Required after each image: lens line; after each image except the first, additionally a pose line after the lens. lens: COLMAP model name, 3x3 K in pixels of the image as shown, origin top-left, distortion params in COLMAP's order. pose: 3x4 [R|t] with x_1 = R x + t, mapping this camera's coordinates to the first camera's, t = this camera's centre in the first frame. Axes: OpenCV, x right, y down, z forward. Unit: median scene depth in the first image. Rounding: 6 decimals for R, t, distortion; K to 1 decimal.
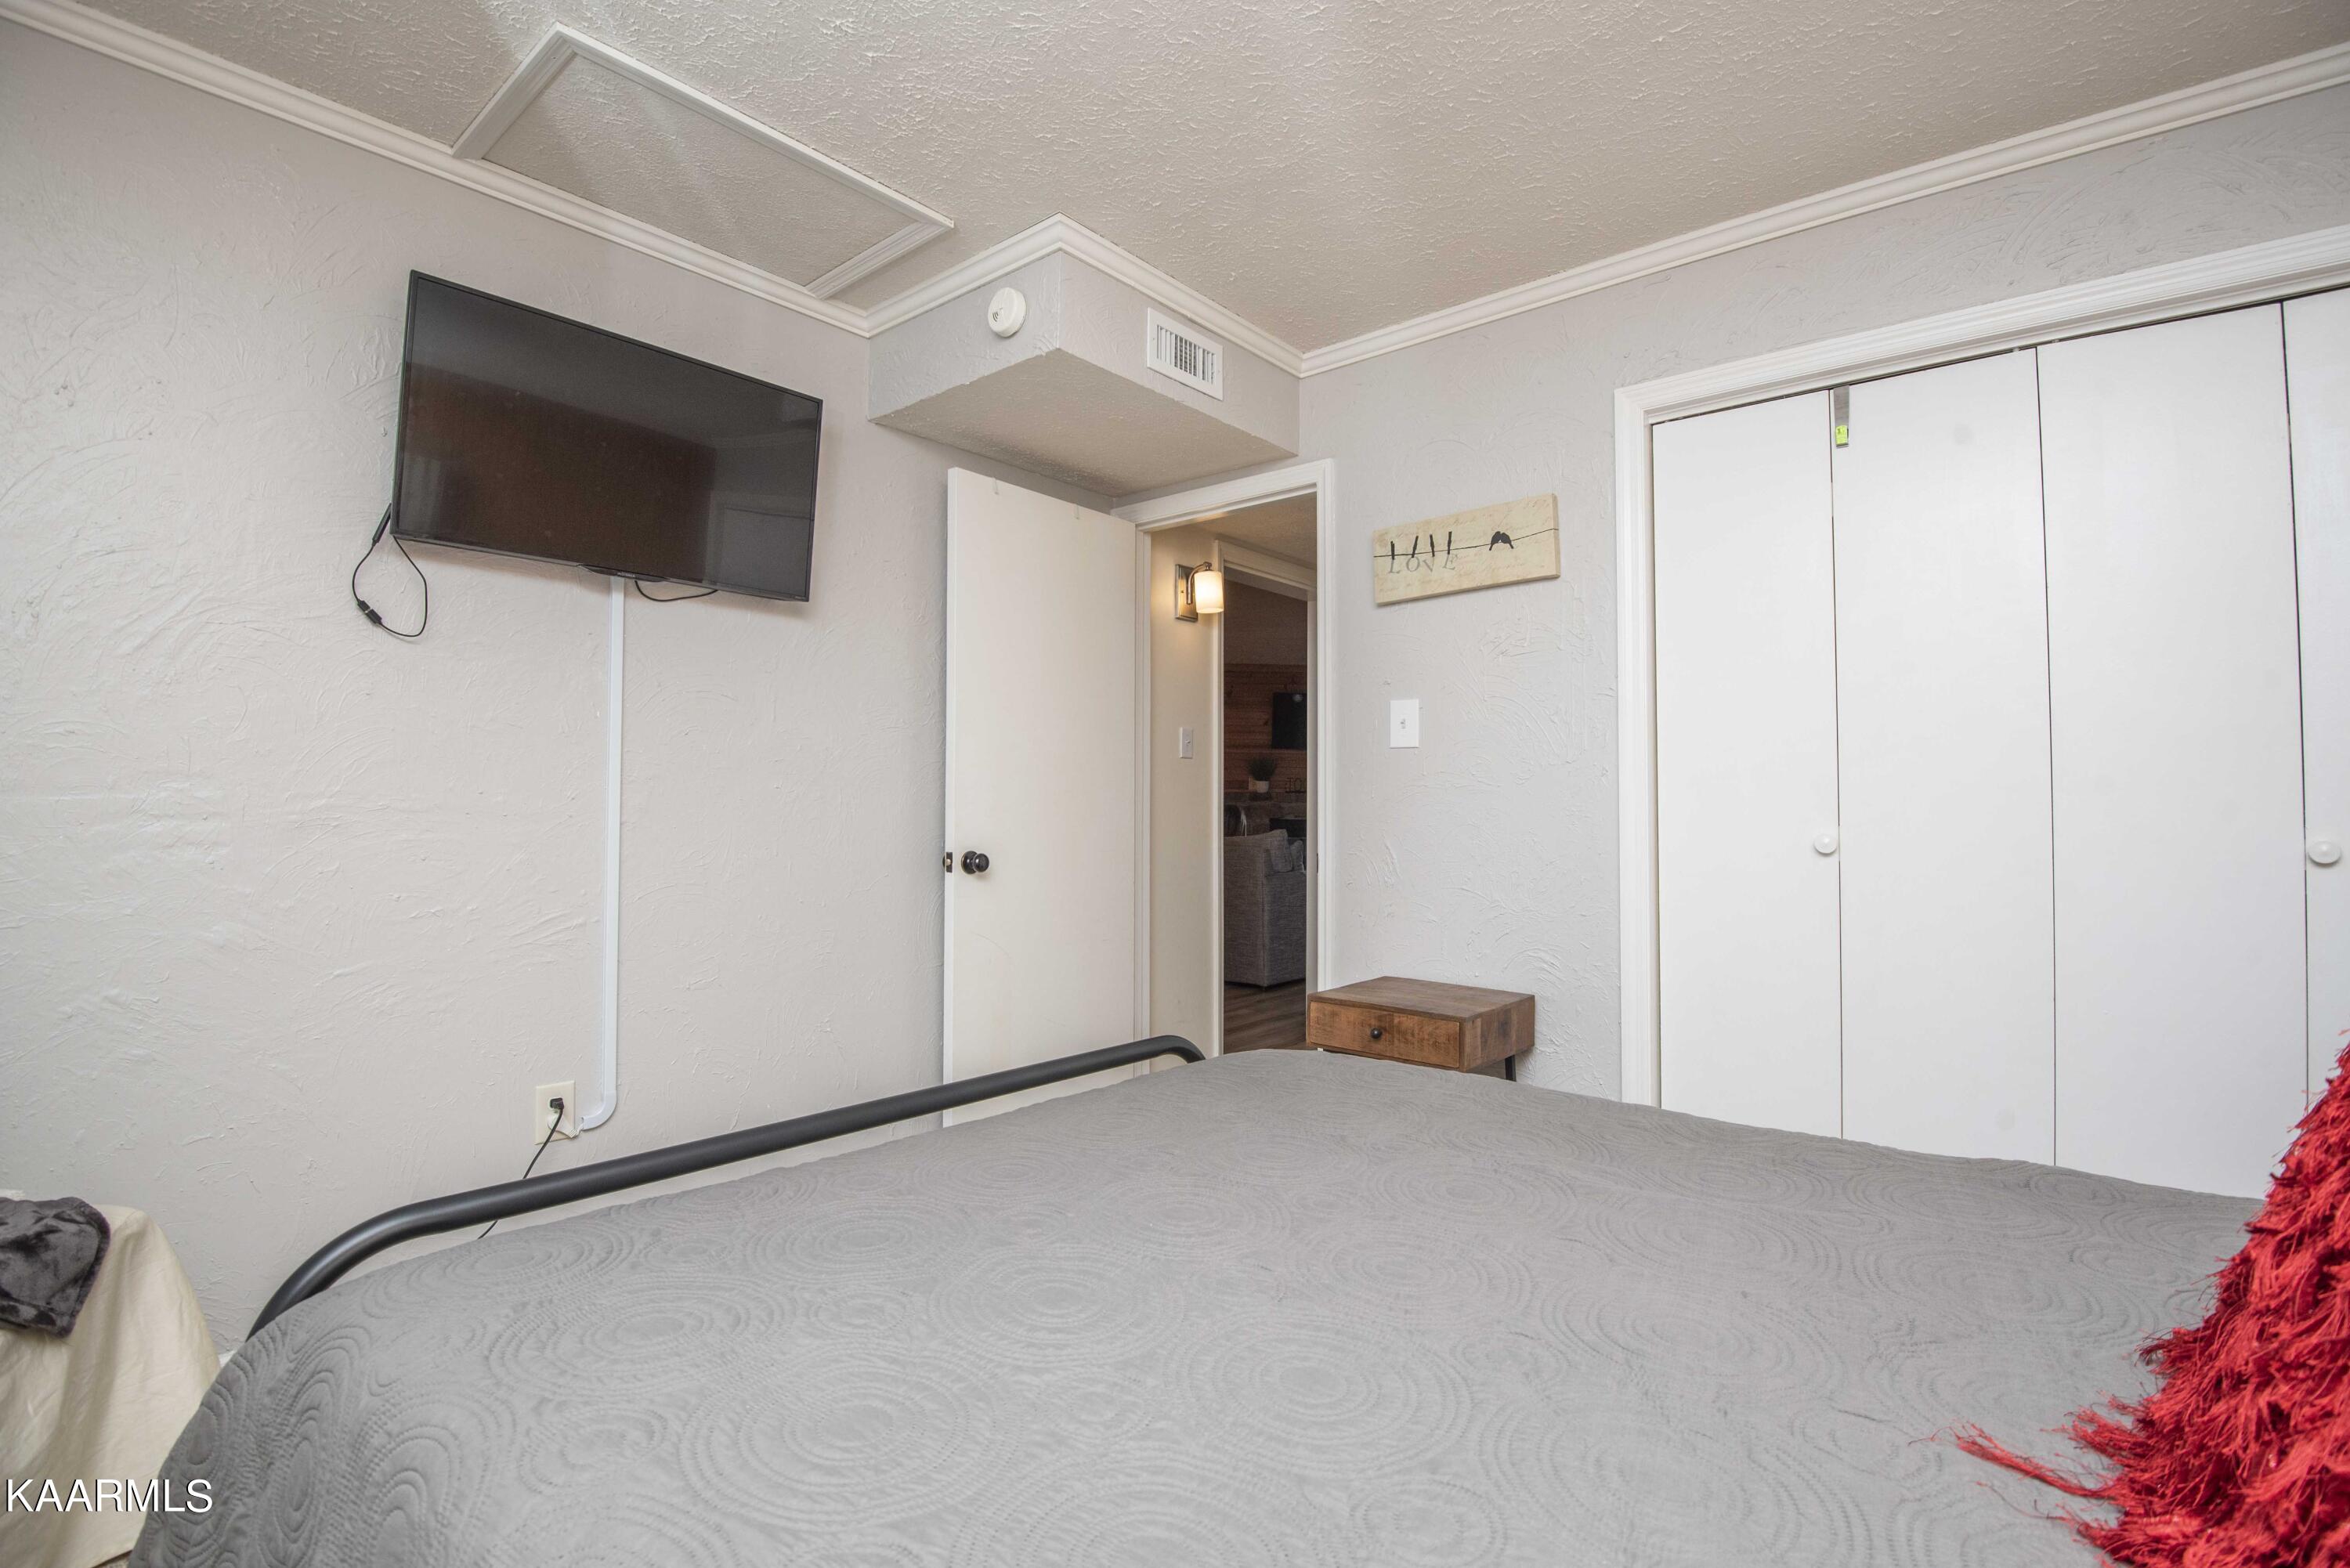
lens RADIAL K [[1069.1, 0, 1191.2], [0, 1069.1, 778.3], [0, 0, 1]] dist [-0.009869, -0.019345]
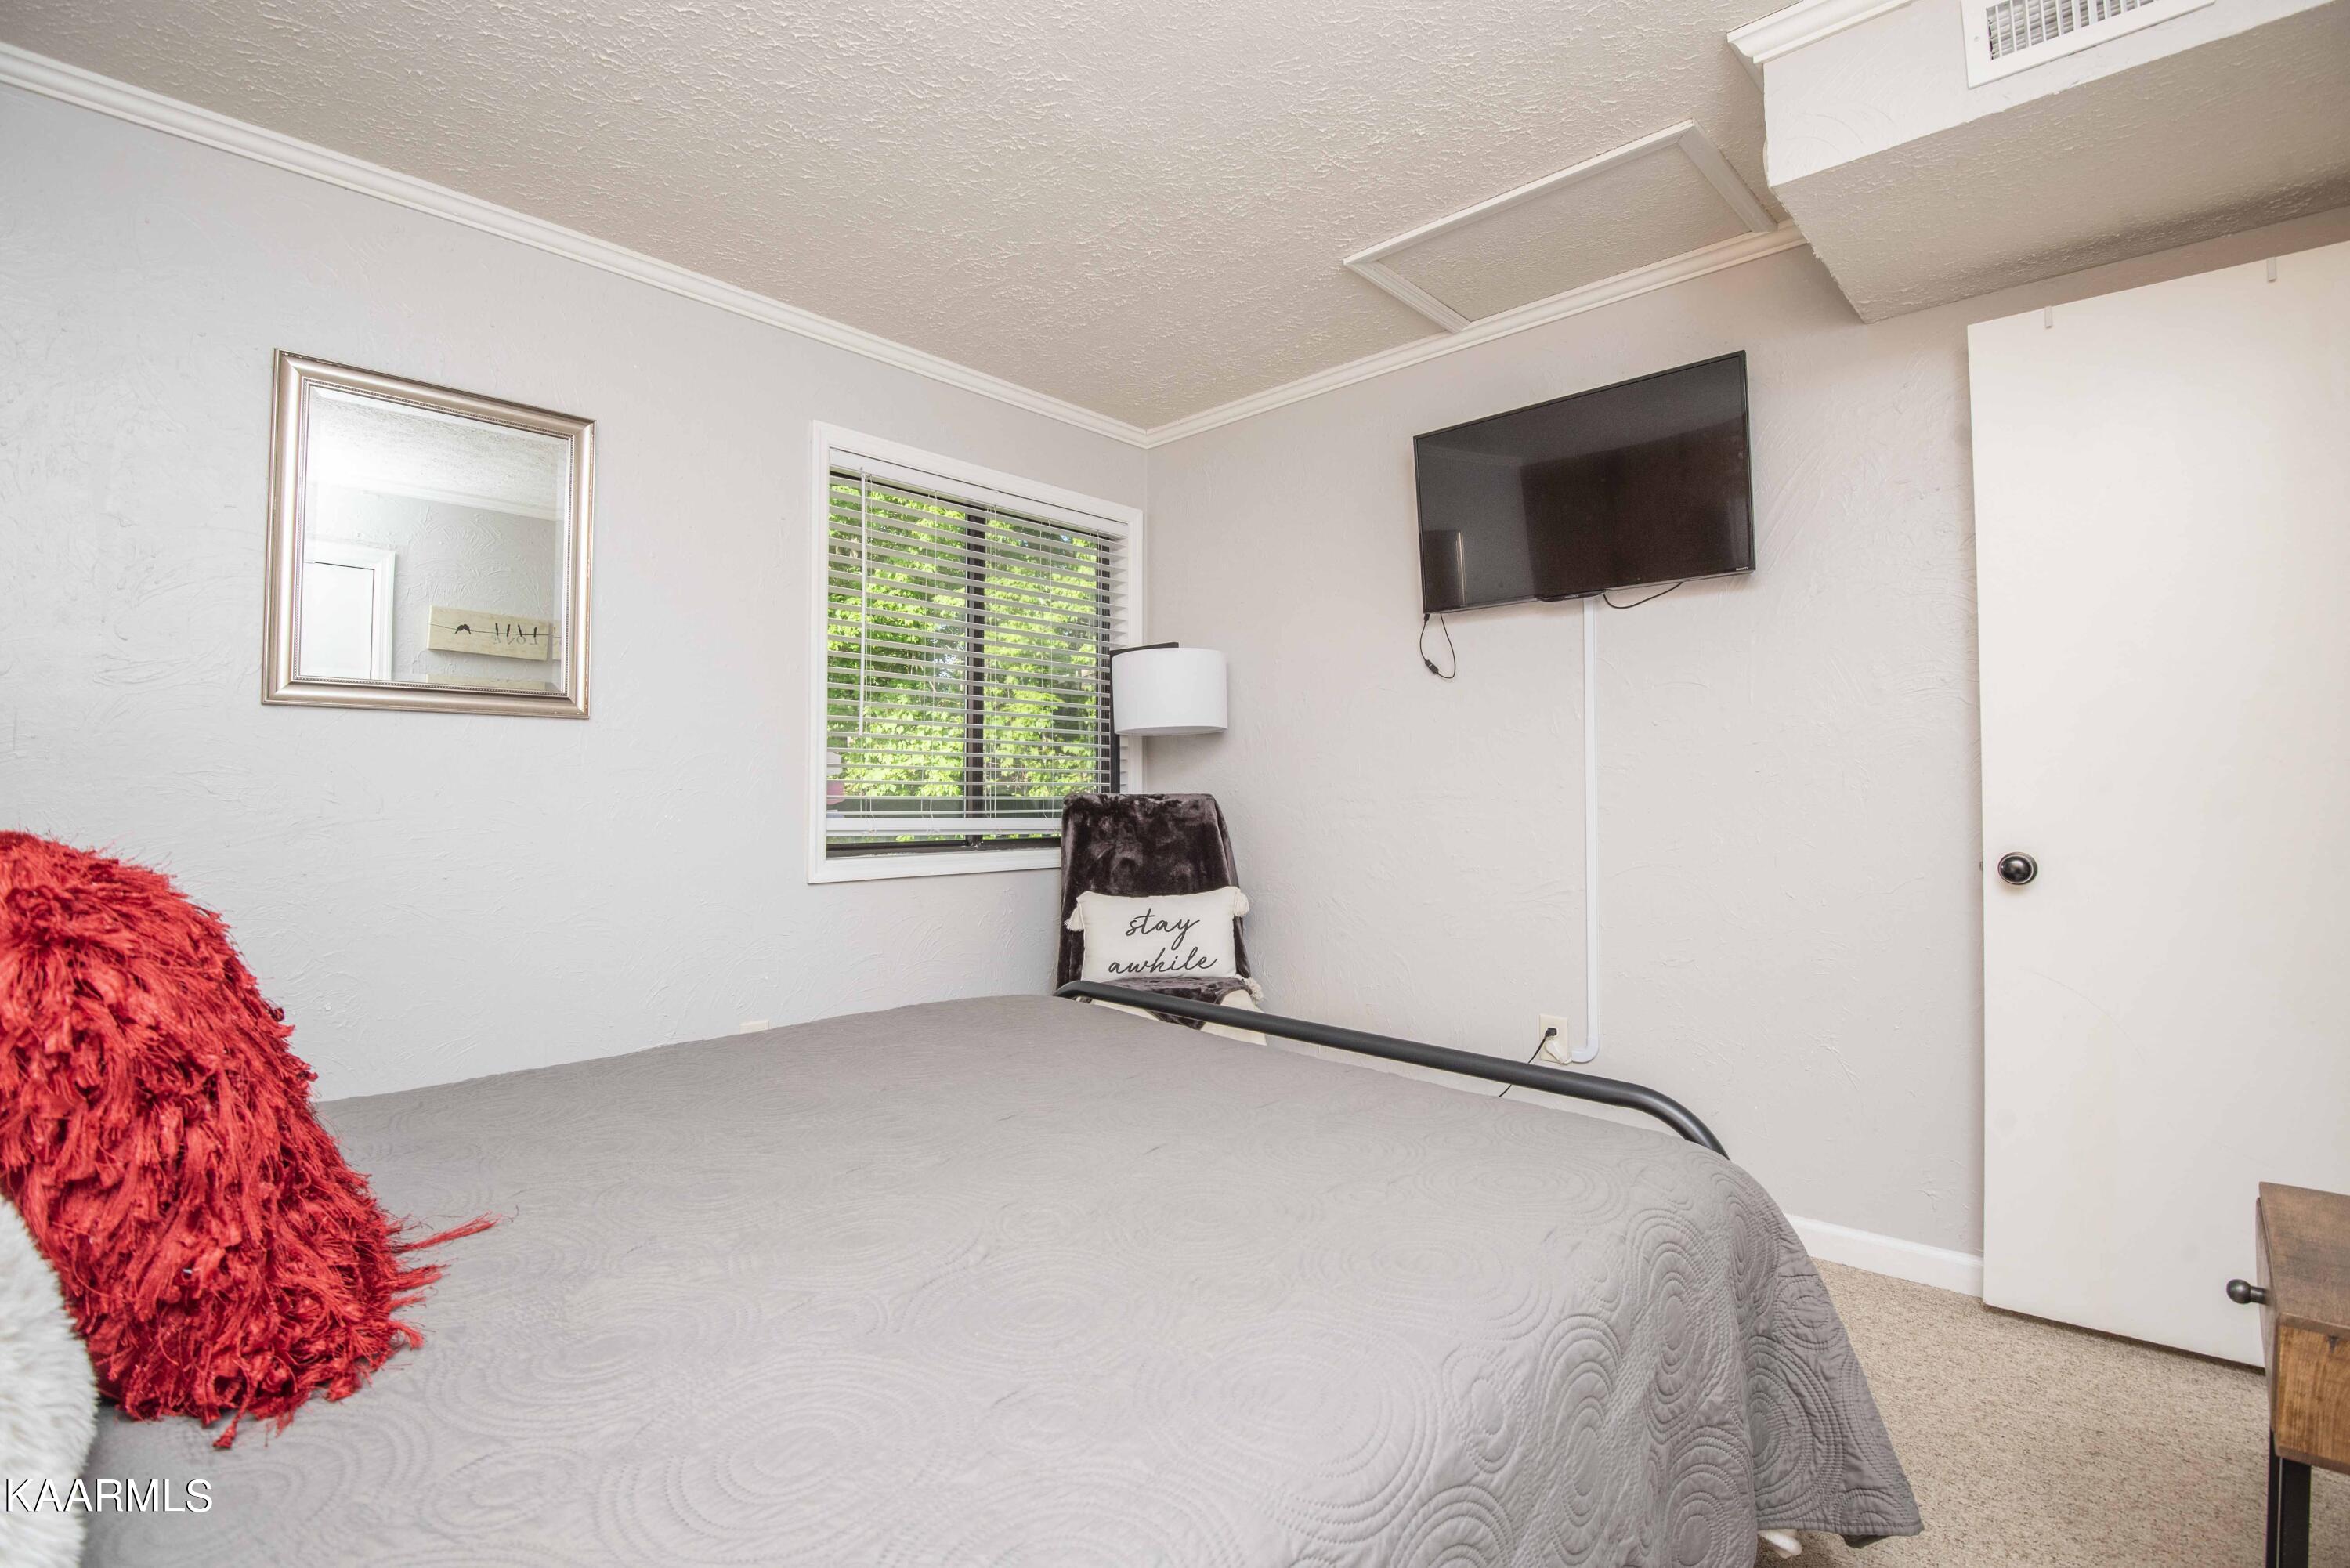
lens RADIAL K [[1069.1, 0, 1191.2], [0, 1069.1, 778.3], [0, 0, 1]] dist [-0.009869, -0.019345]
pose [[-0.052794, -0.022587, -0.998350, 0.650786], [0.028236, 0.999311, -0.024101, 0.025297], [0.998206, -0.029462, -0.052120, 0.622284]]
